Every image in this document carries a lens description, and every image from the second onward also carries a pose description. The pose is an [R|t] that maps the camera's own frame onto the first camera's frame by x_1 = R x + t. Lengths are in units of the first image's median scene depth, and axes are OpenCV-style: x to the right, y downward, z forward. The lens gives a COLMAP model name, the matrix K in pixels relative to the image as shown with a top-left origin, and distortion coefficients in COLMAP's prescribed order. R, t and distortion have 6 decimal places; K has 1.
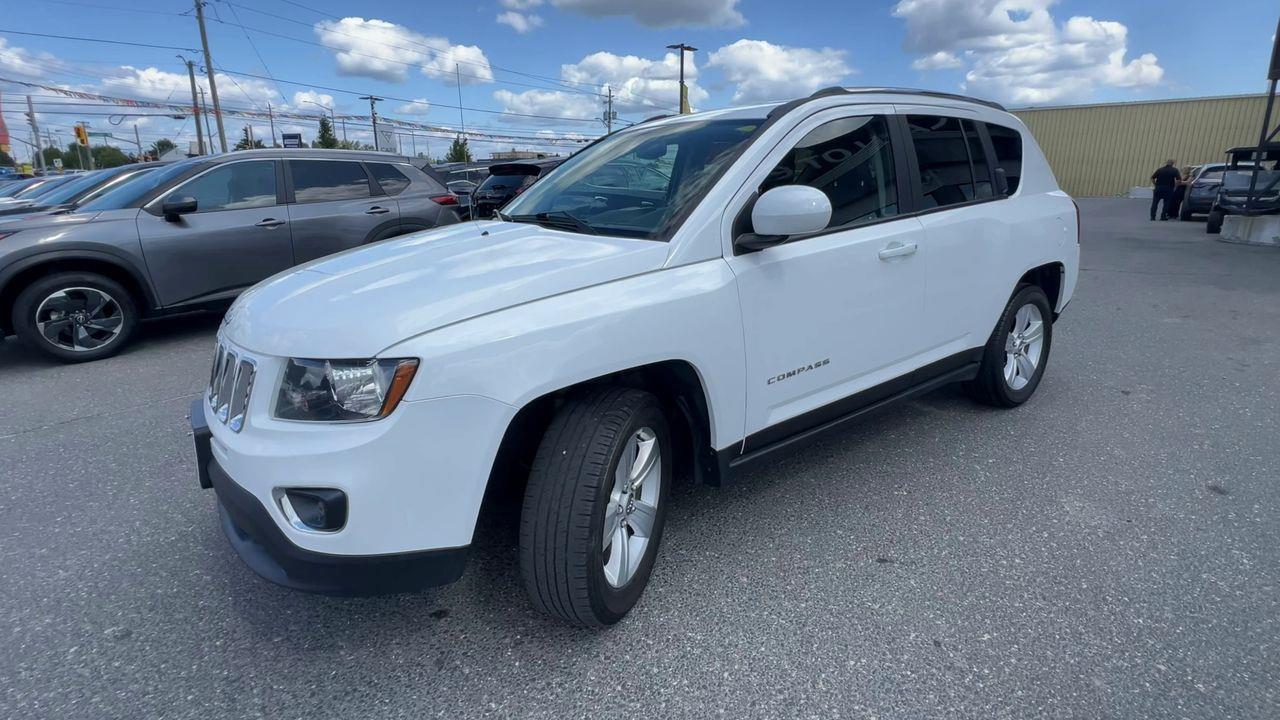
lens RADIAL K [[753.1, 0, 640.0], [0, 753.1, 360.0], [0, 0, 1]] dist [0.002704, 0.001572]
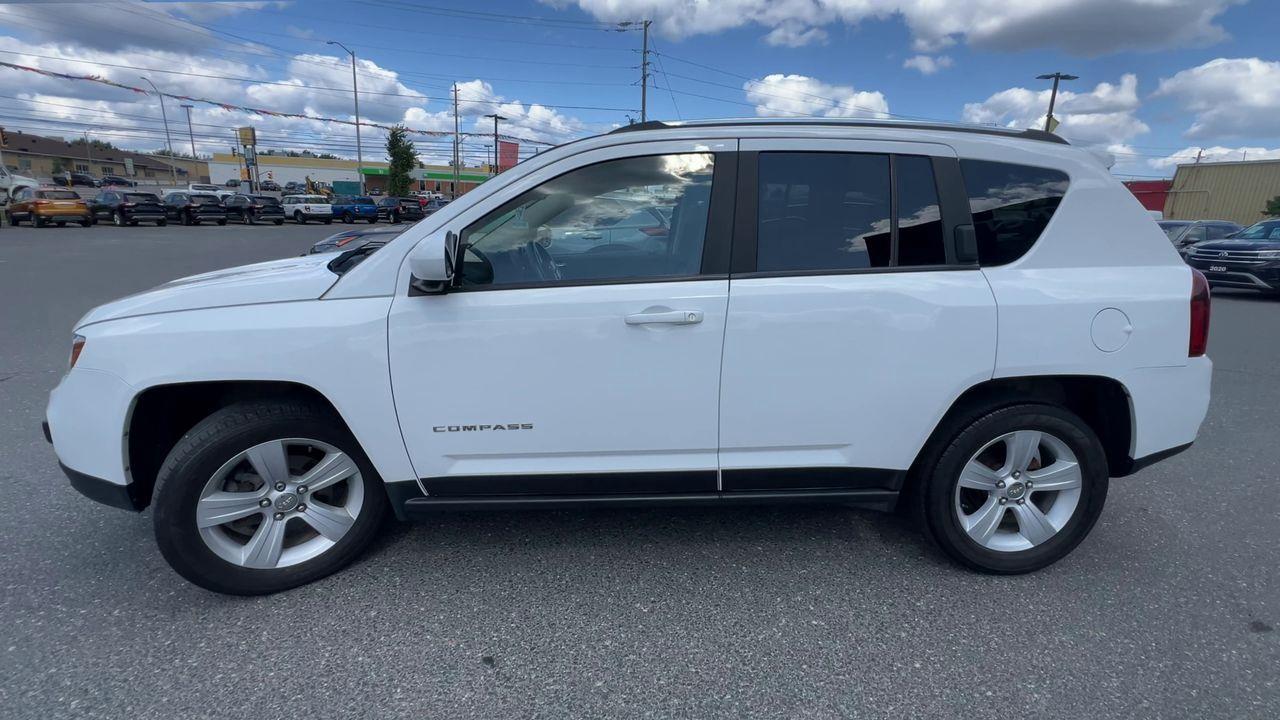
lens RADIAL K [[662.5, 0, 643.8], [0, 662.5, 362.6], [0, 0, 1]] dist [0.002020, 0.000330]
pose [[0.773546, 0.176883, -0.608554, 0.163991], [-0.185139, 0.981443, 0.049933, -0.027438], [0.606094, 0.074042, 0.791940, 0.089371]]
